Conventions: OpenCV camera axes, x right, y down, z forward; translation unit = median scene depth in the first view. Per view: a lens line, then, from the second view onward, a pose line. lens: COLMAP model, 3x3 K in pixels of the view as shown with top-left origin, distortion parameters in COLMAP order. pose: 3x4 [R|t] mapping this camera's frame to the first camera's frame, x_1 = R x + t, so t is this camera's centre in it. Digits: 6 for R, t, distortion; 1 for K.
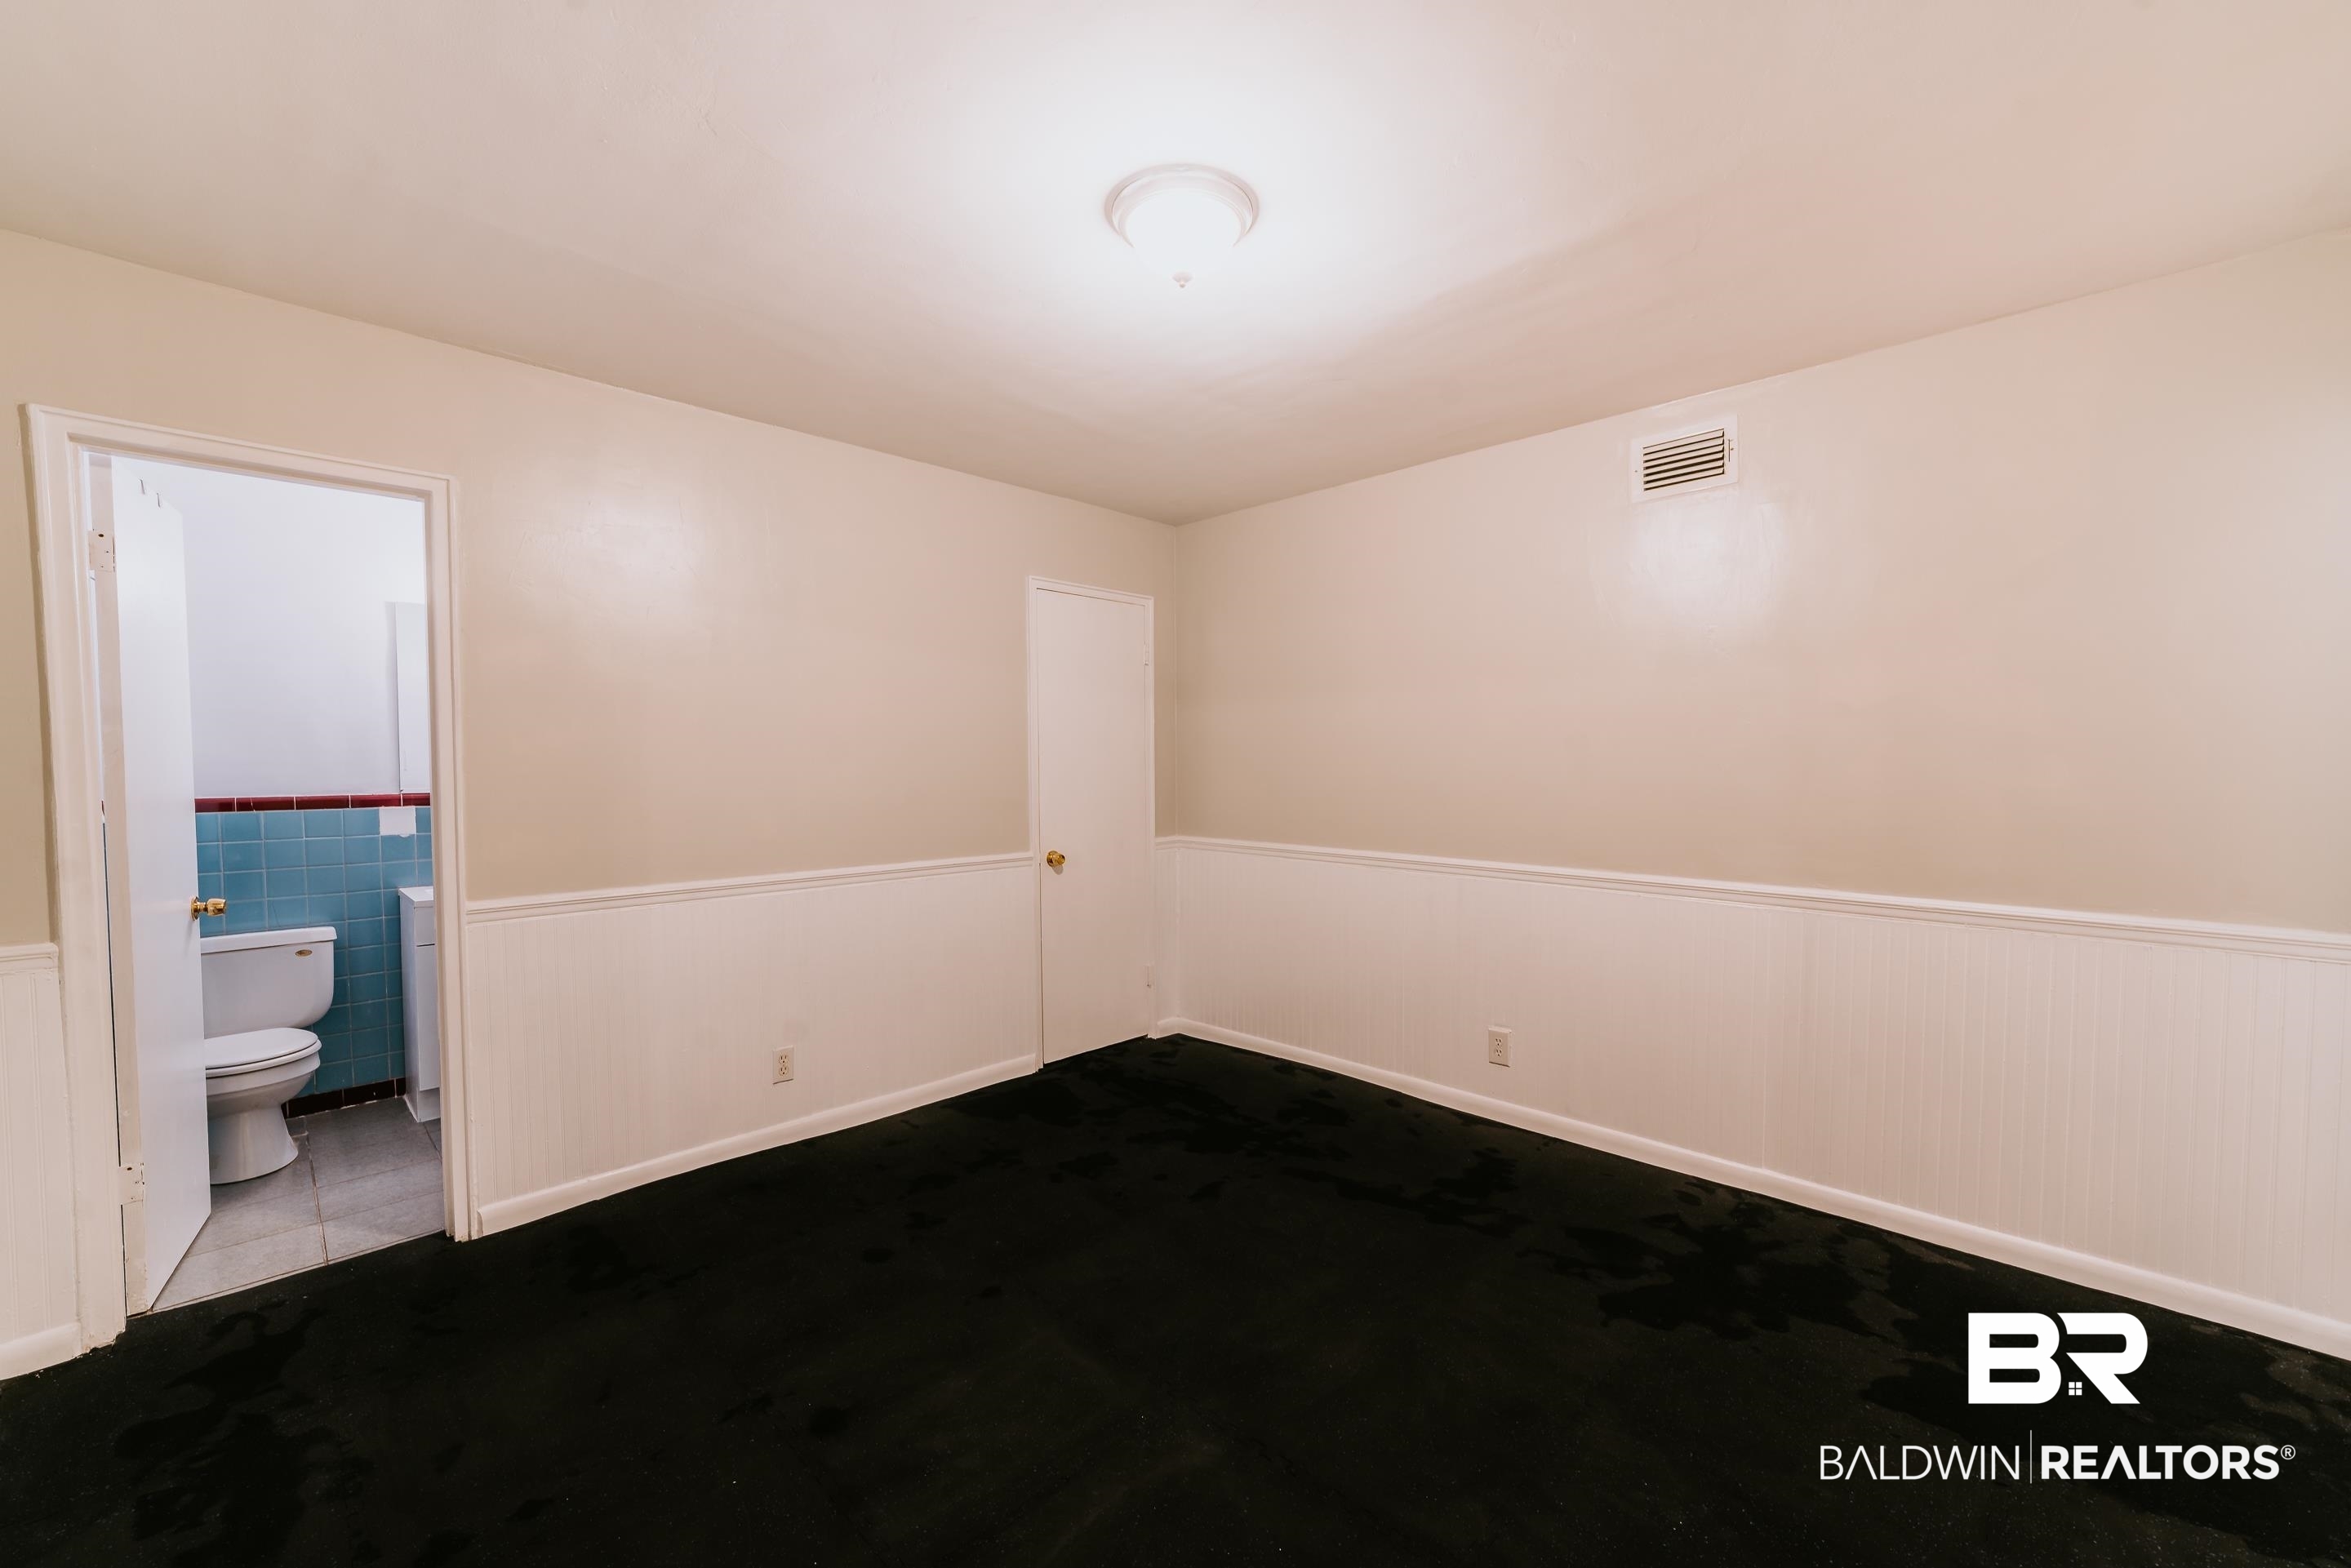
lens RADIAL K [[965.3, 0, 1178.4], [0, 965.3, 793.7], [0, 0, 1]] dist [-0.004183, 0.000768]
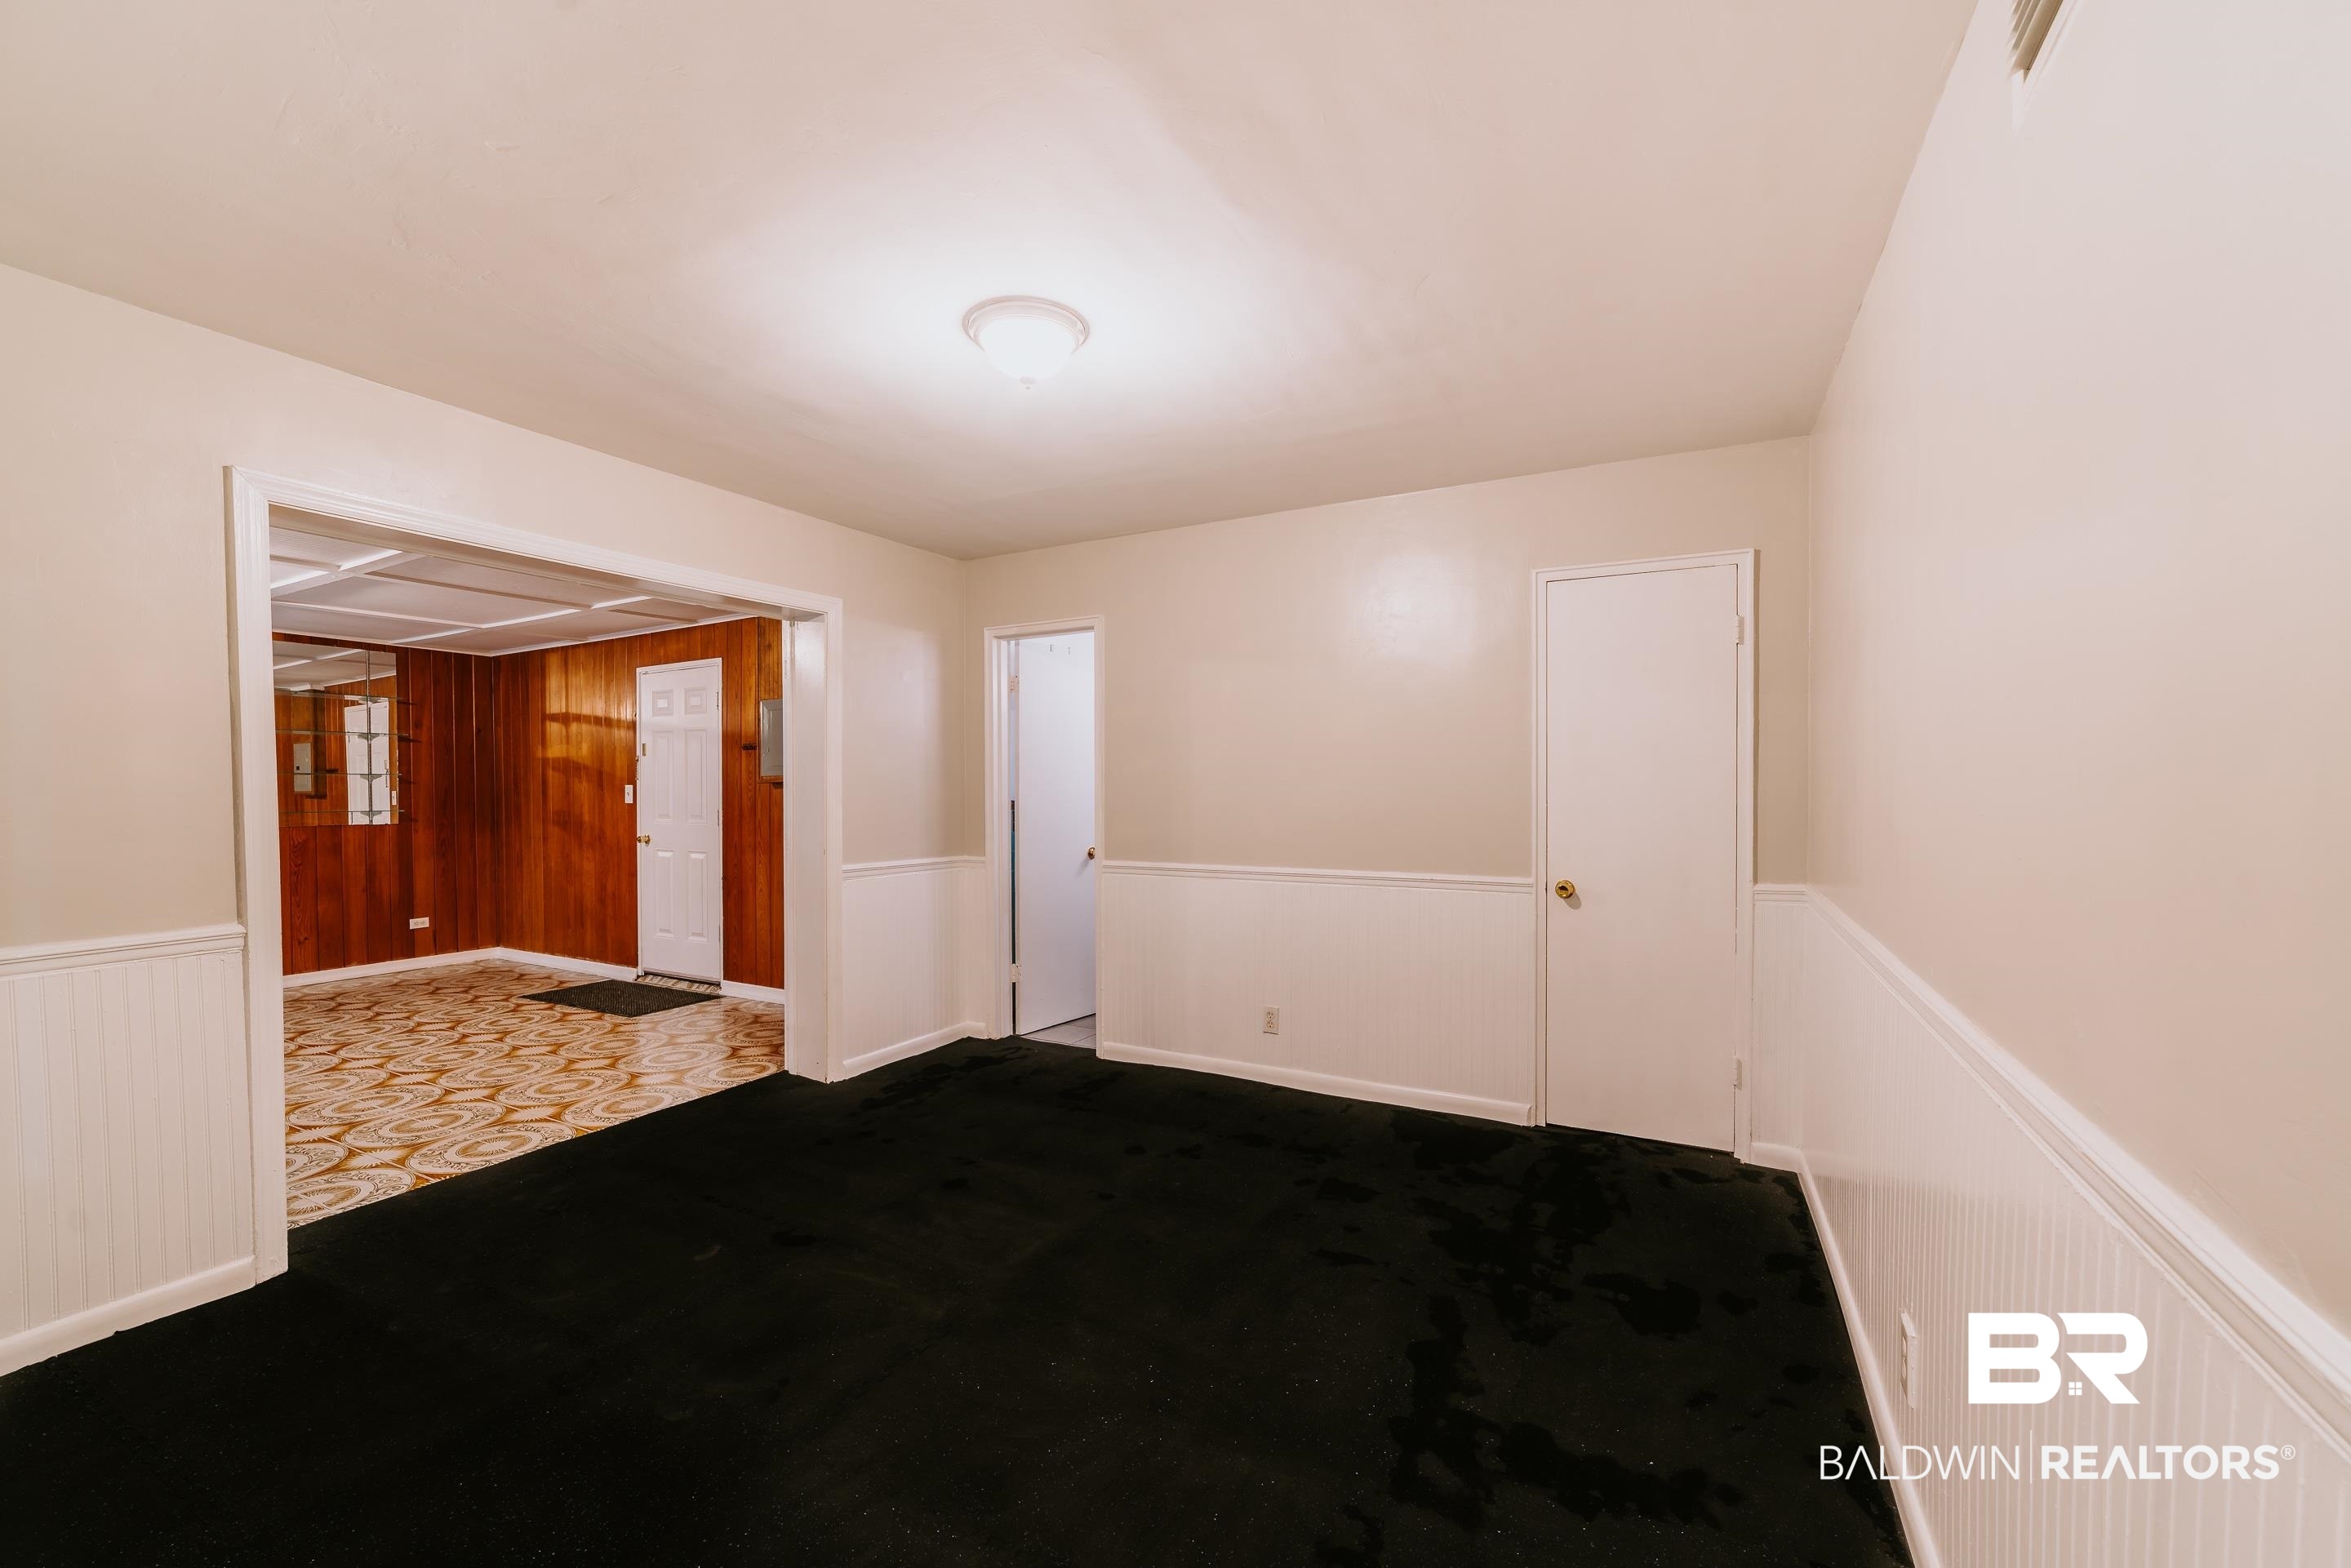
lens RADIAL K [[965.3, 0, 1176.2], [0, 965.3, 786.1], [0, 0, 1]] dist [-0.004183, 0.000768]
pose [[0.244980, 0.002814, -0.969524, 0.741238], [-0.029387, 0.999558, -0.004524, -0.012268], [0.969083, 0.029600, 0.244954, 0.538598]]
